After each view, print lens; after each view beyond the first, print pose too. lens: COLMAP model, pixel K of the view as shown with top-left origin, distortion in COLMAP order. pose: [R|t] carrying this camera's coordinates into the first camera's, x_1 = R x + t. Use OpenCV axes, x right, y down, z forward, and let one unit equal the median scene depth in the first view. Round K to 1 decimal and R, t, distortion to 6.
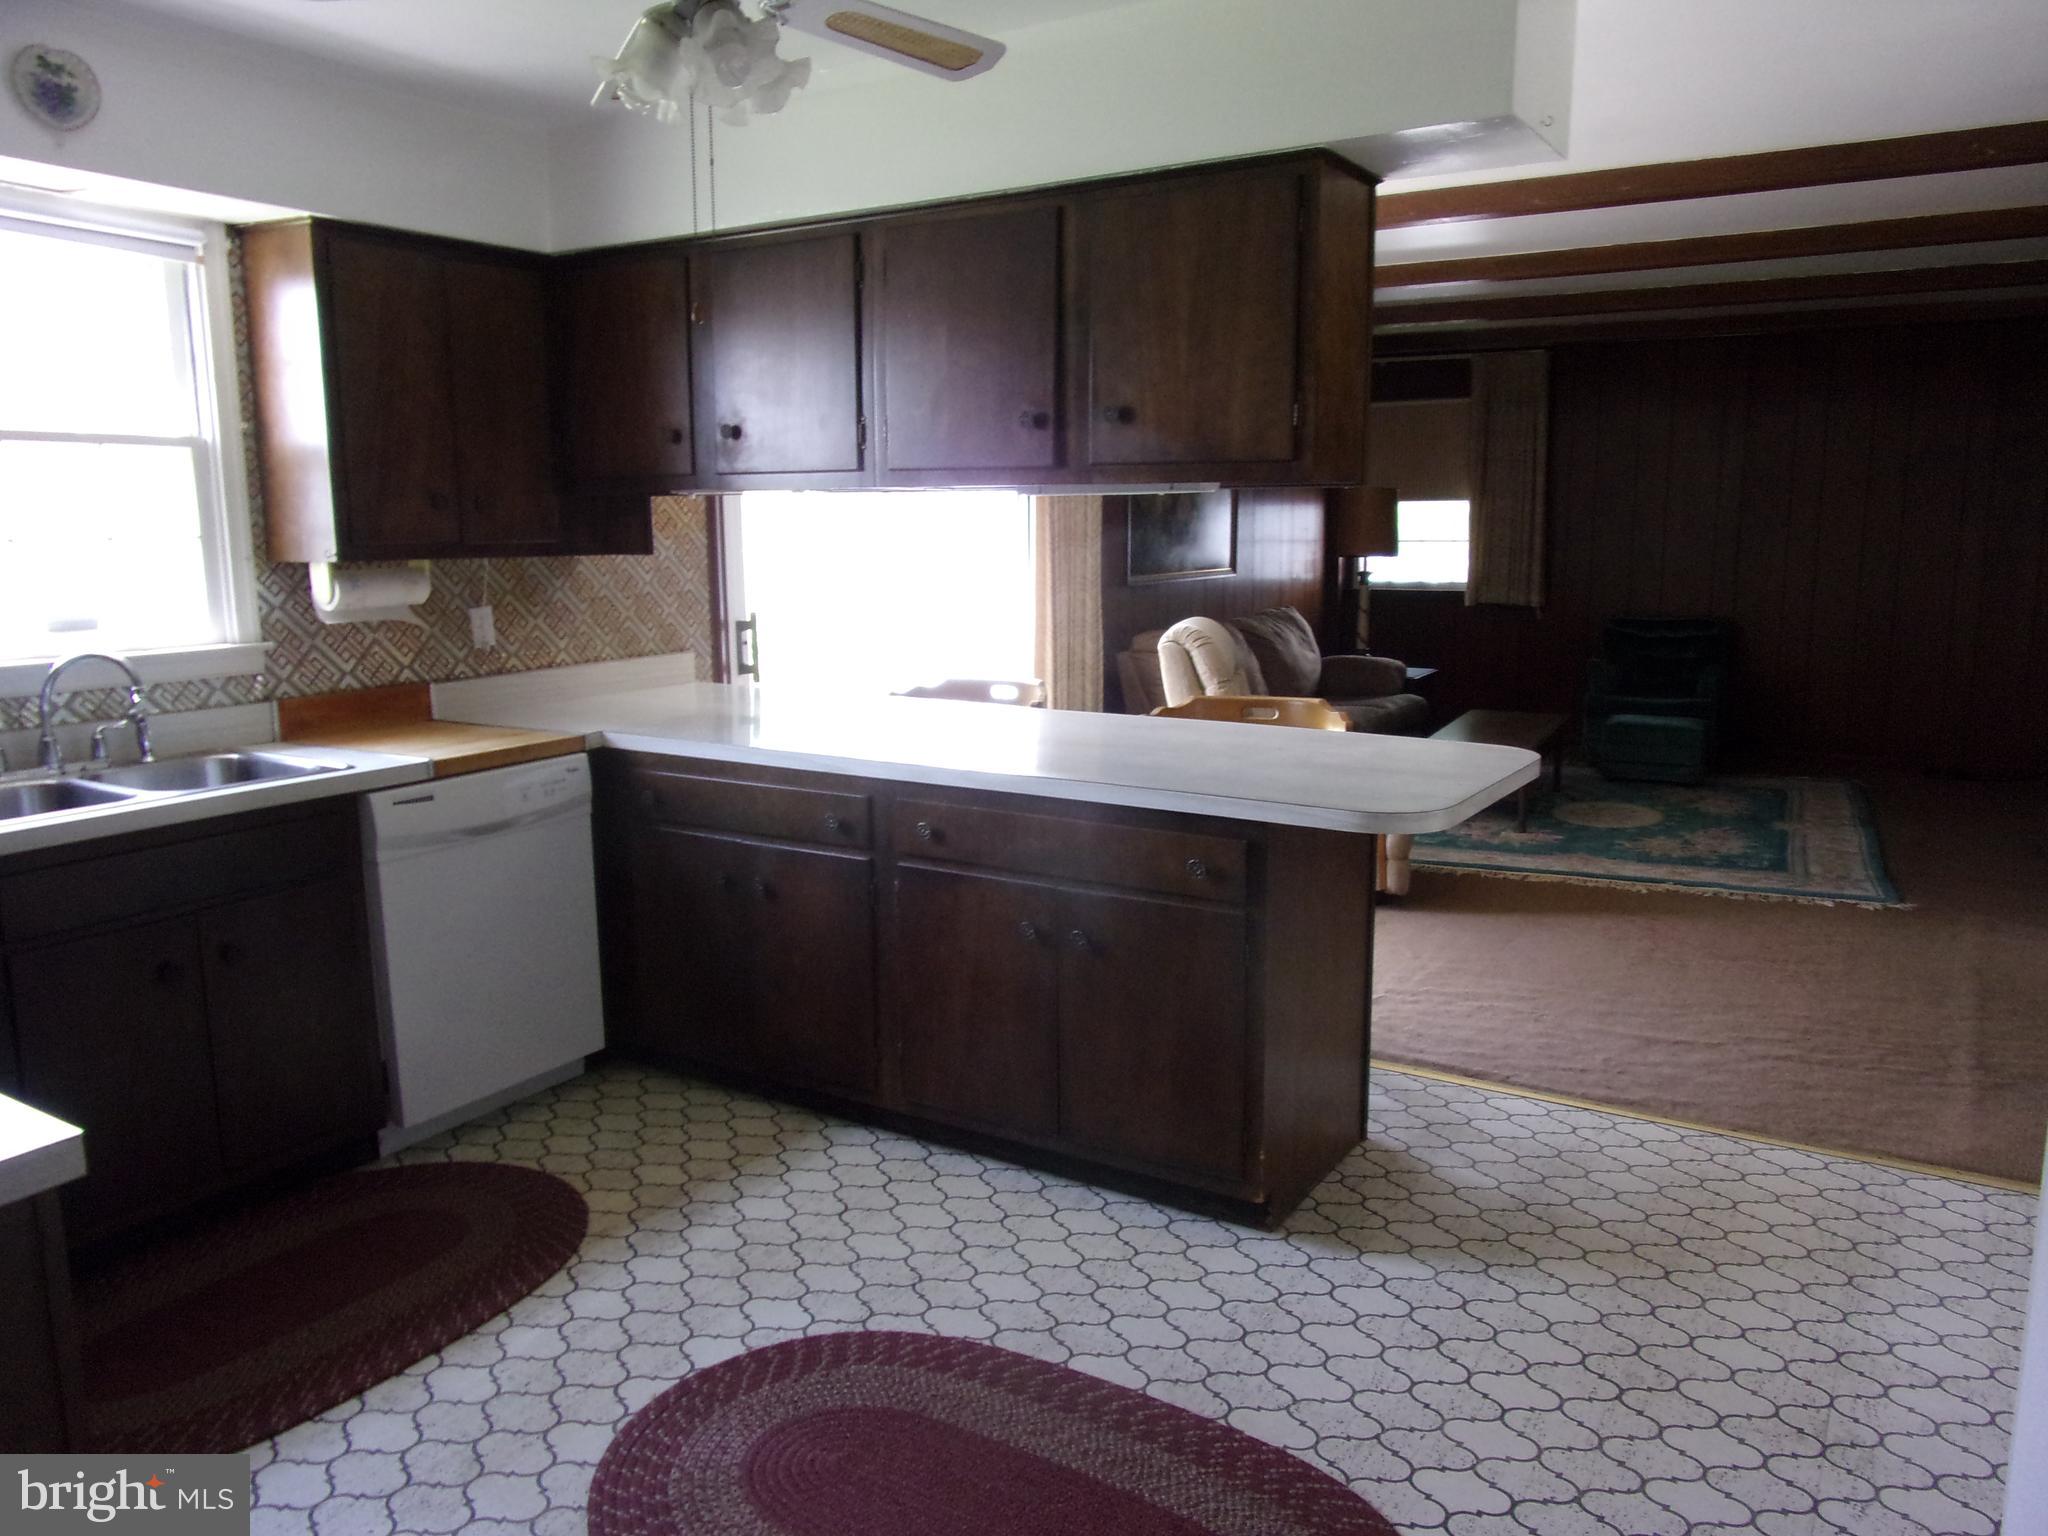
lens RADIAL K [[1493.2, 0, 1042.0], [0, 1493.2, 773.1], [0, 0, 1]] dist [-0.008316, 0.010195]
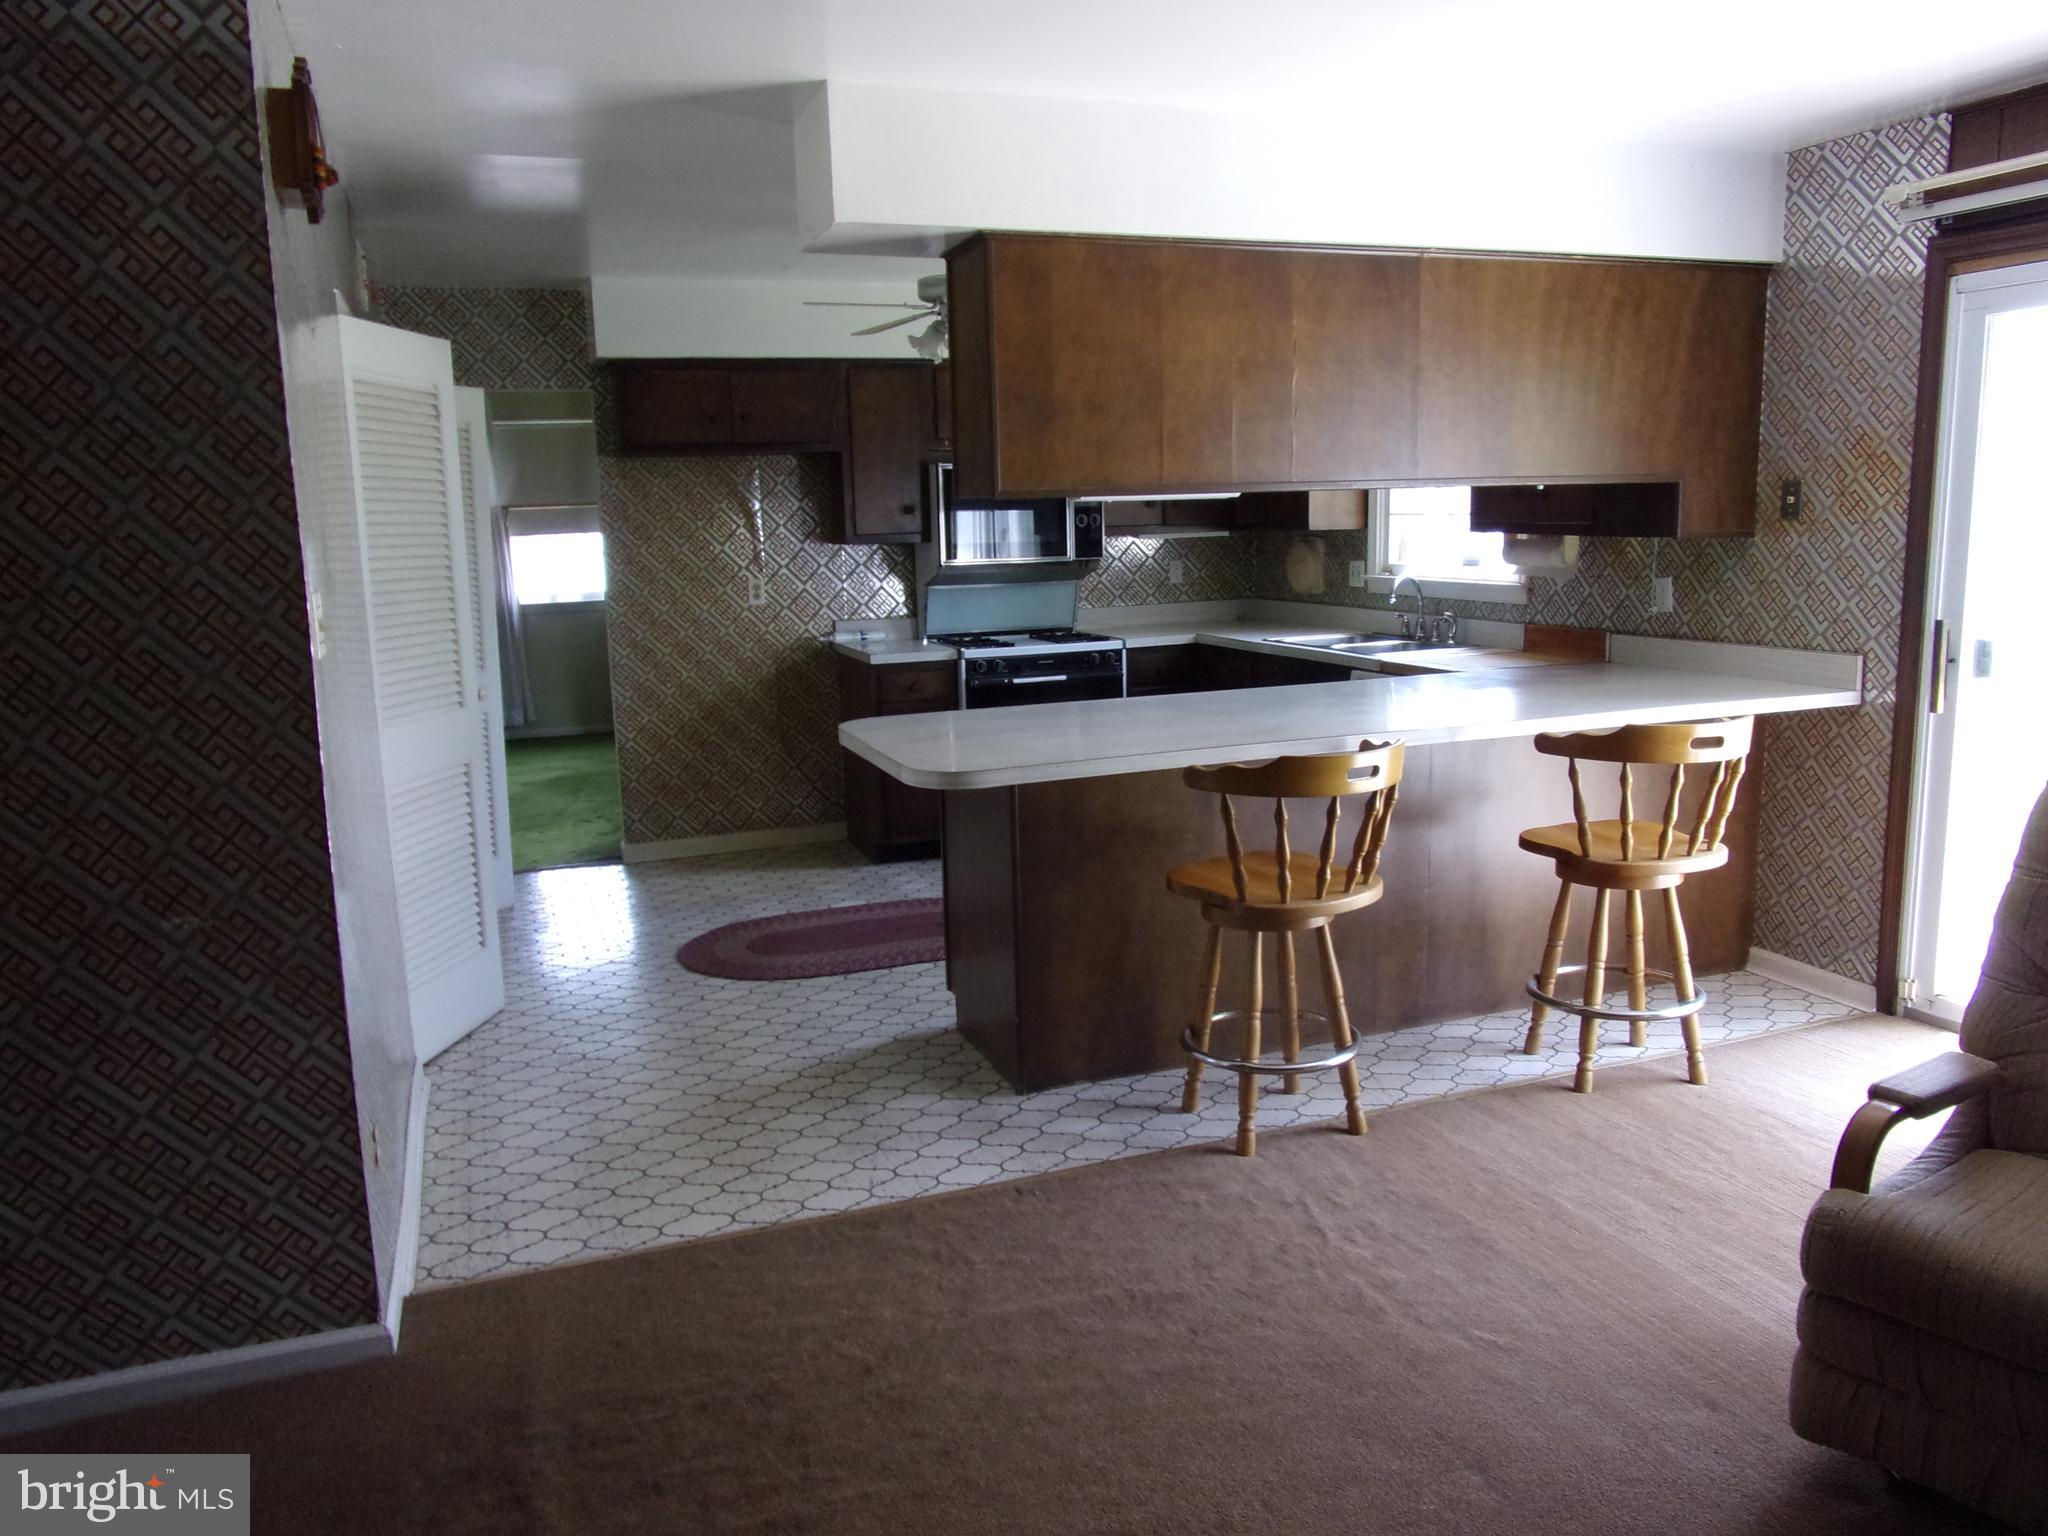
lens RADIAL K [[1493.2, 0, 1037.0], [0, 1493.2, 760.6], [0, 0, 1]] dist [-0.008316, 0.010195]
pose [[-0.614721, 0.151877, -0.773984, 1.116249], [-0.108061, 0.955816, 0.273383, -0.315529], [0.781307, 0.251692, -0.571148, 1.730972]]
